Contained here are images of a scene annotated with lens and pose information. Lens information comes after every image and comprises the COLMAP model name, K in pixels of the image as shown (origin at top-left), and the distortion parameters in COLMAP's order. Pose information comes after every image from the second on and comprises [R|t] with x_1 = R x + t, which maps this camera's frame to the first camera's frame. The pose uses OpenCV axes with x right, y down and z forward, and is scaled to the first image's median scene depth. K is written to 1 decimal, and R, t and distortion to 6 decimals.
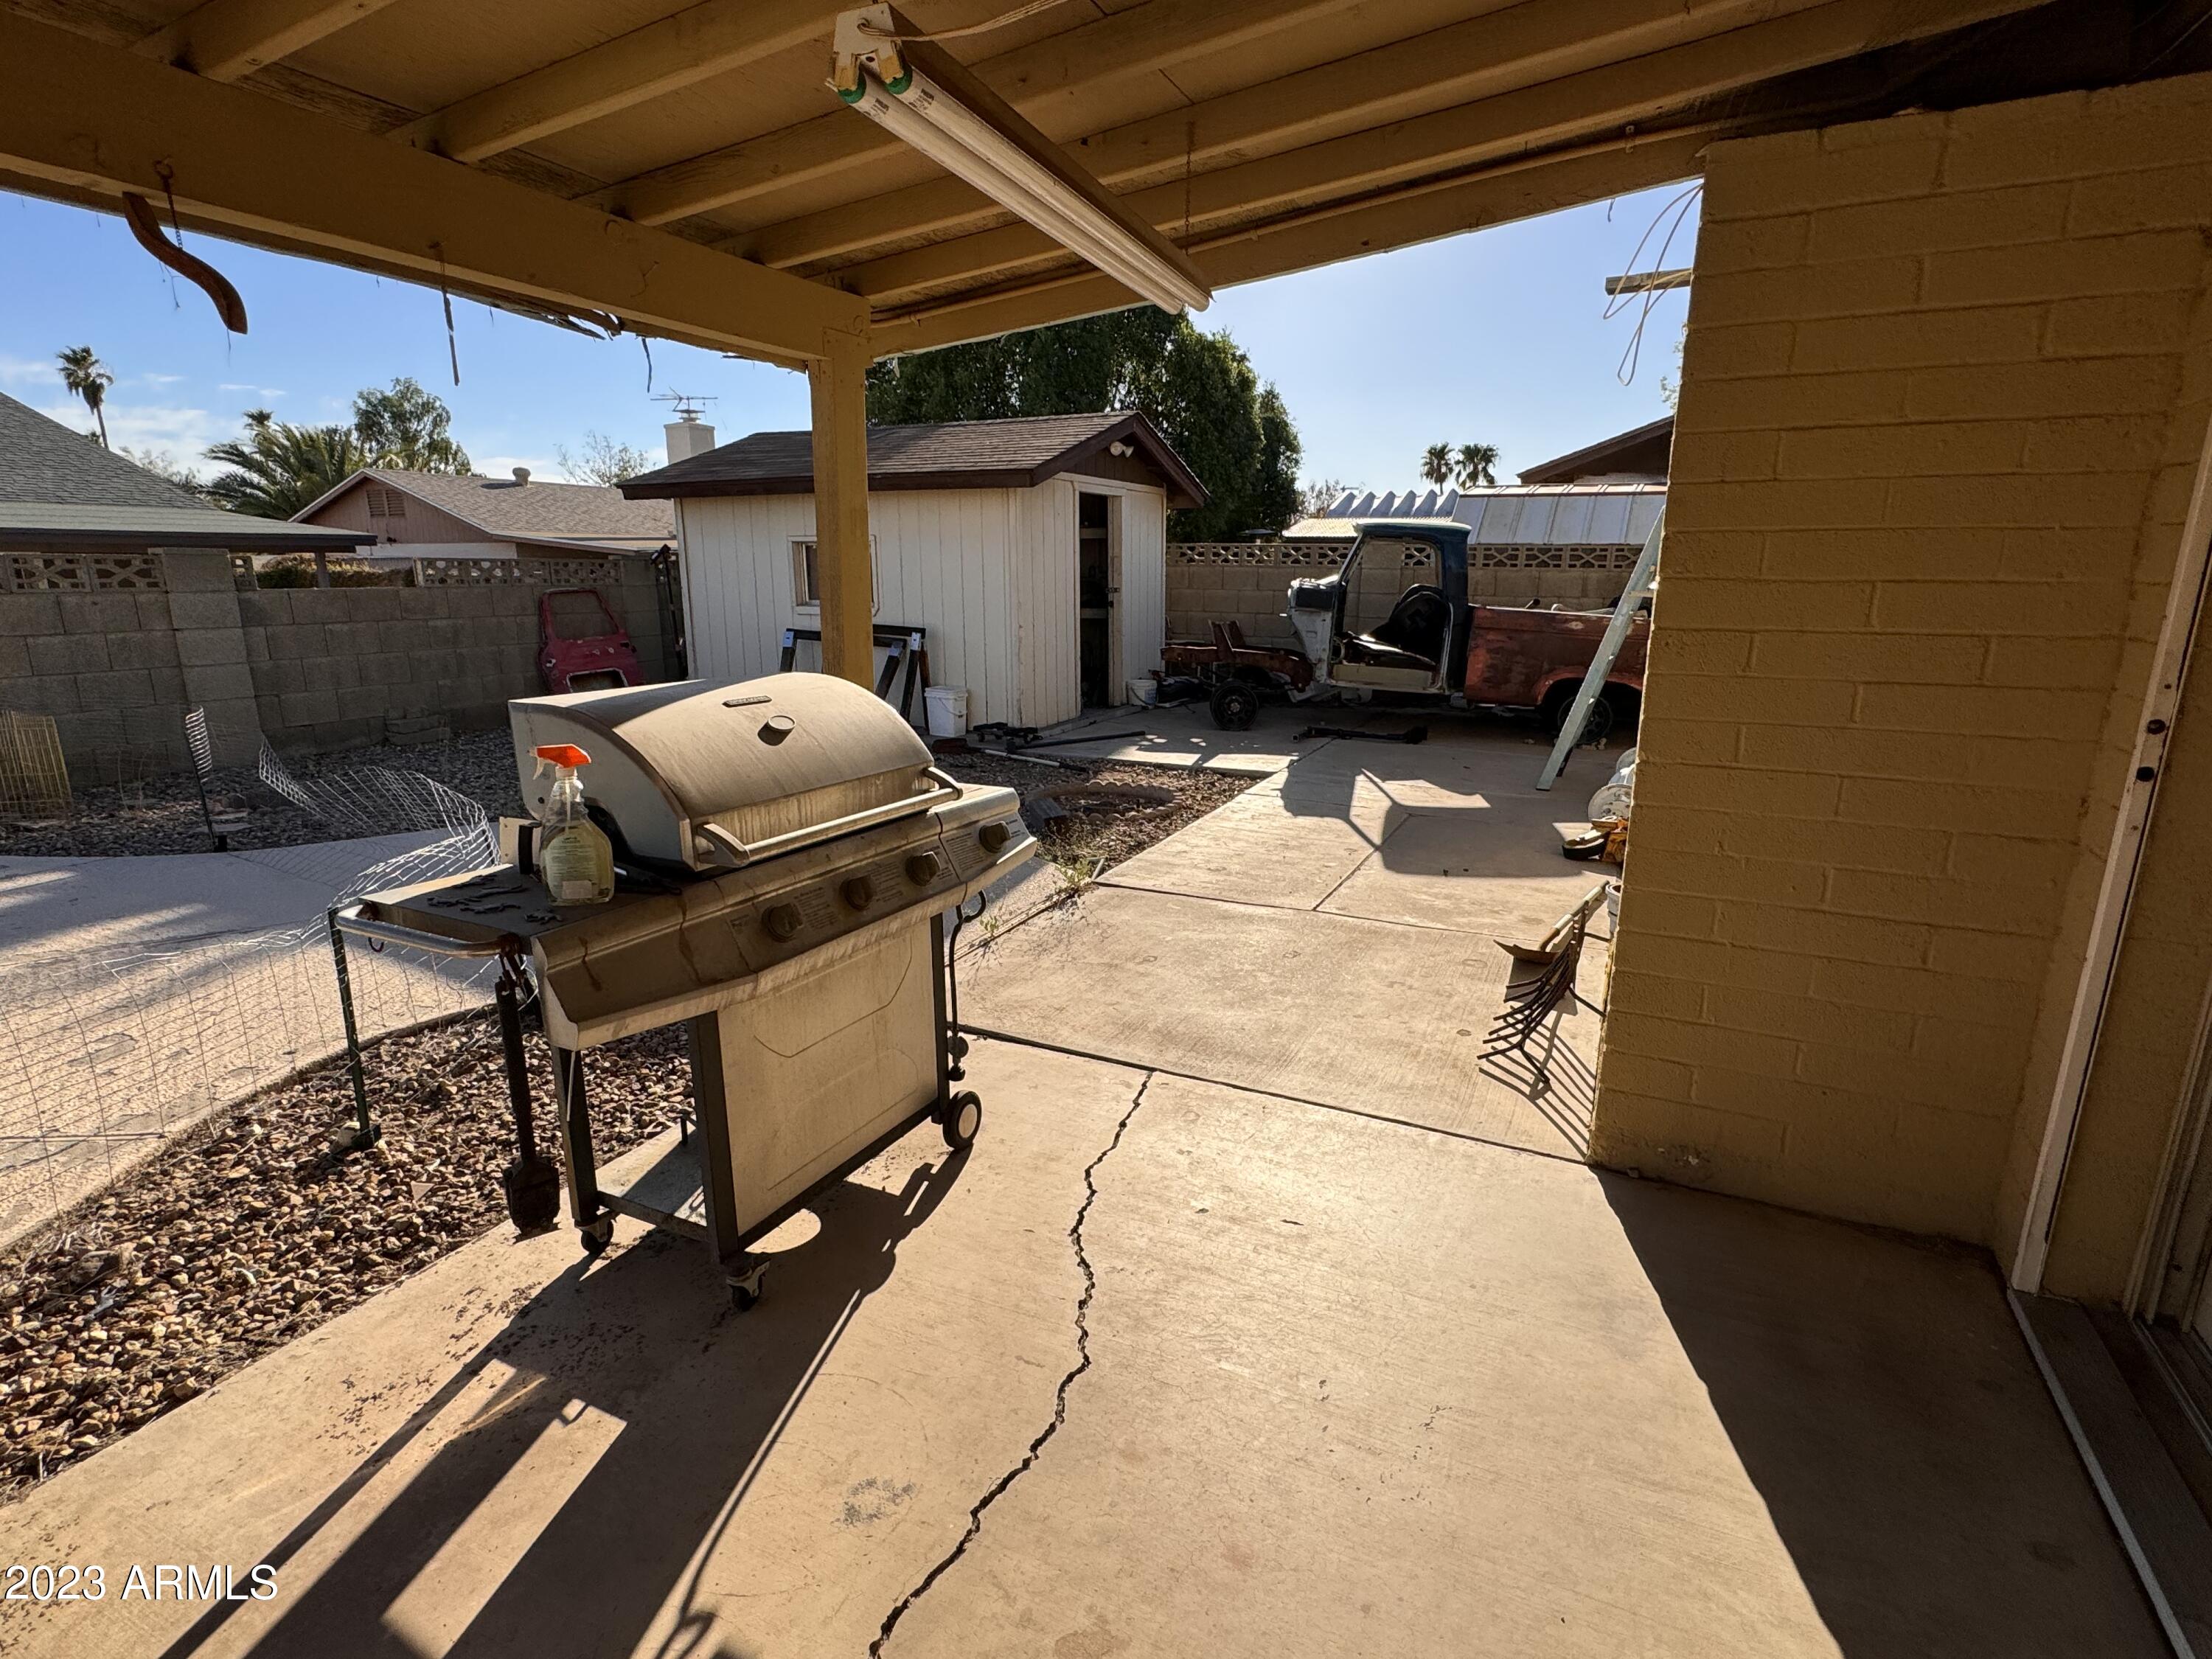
lens RADIAL K [[1088.7, 0, 1102.1], [0, 1088.7, 824.6], [0, 0, 1]] dist [-0.000370, -0.000001]
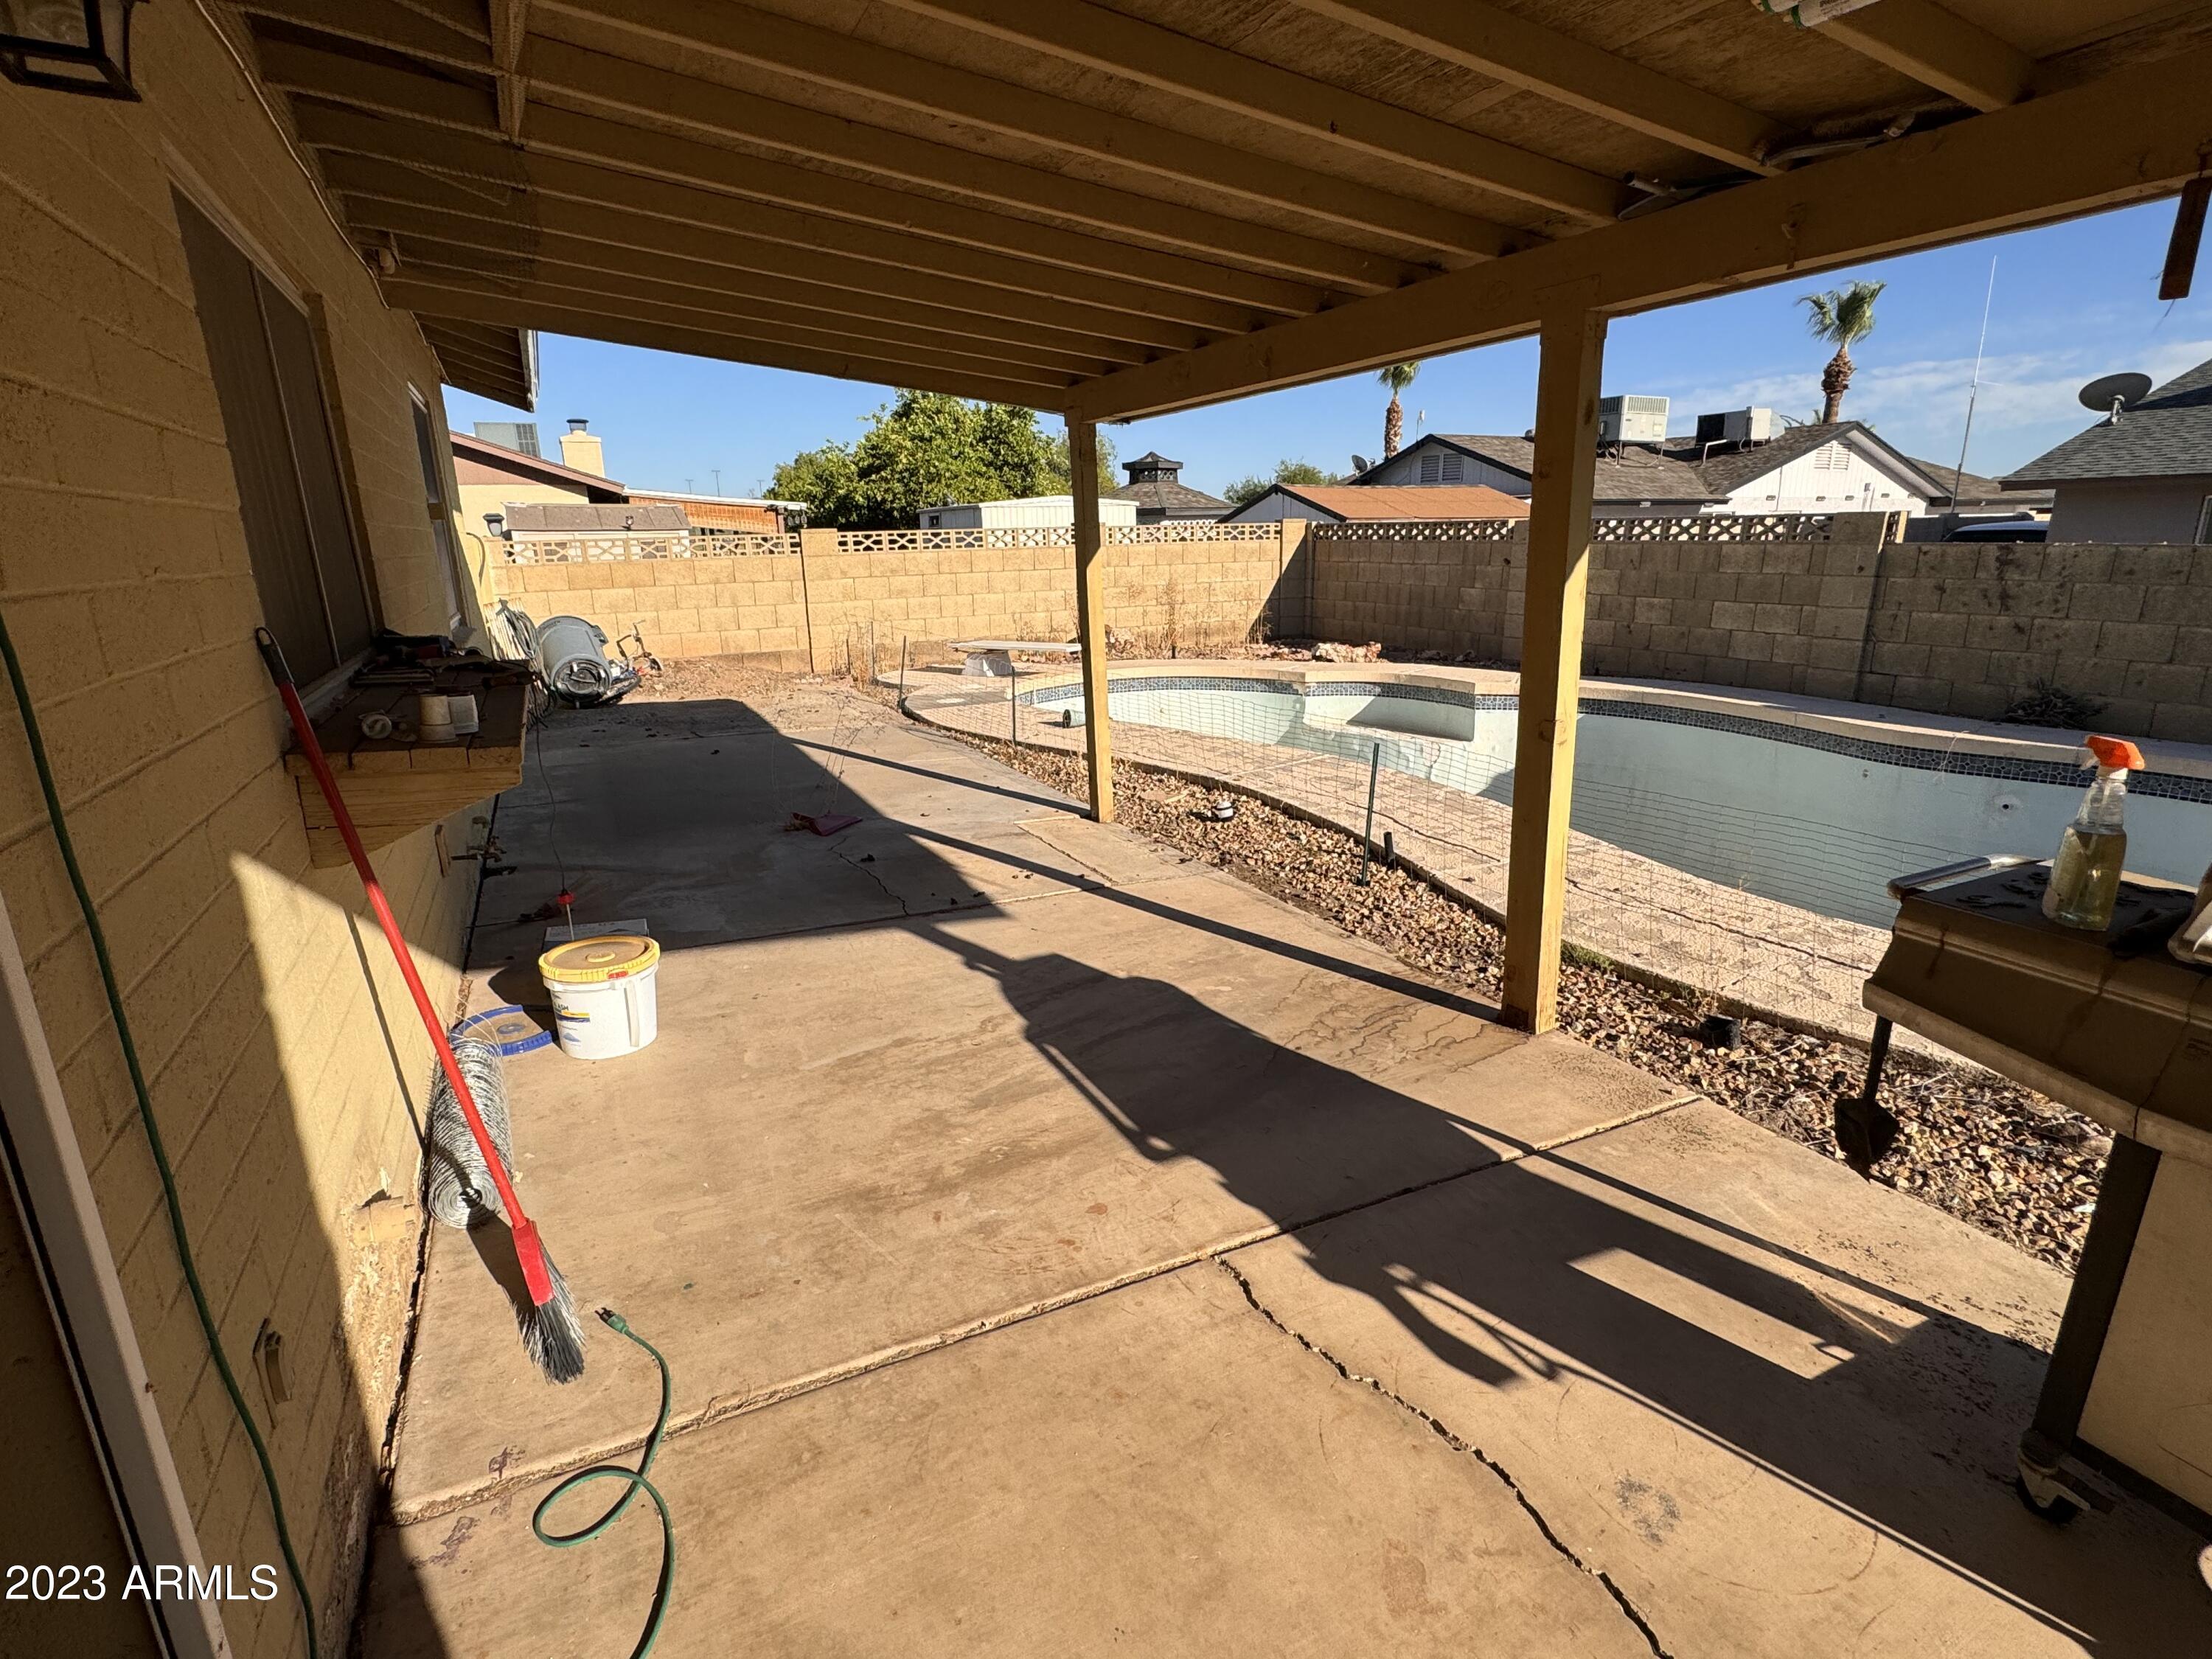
lens RADIAL K [[1088.7, 0, 1106.8], [0, 1088.7, 835.0], [0, 0, 1]] dist [-0.000370, -0.000001]
pose [[-0.594749, 0.217365, -0.773968, 0.703892], [-0.183979, 0.900399, 0.394250, -0.203553], [0.782576, 0.376874, -0.495521, 0.910400]]
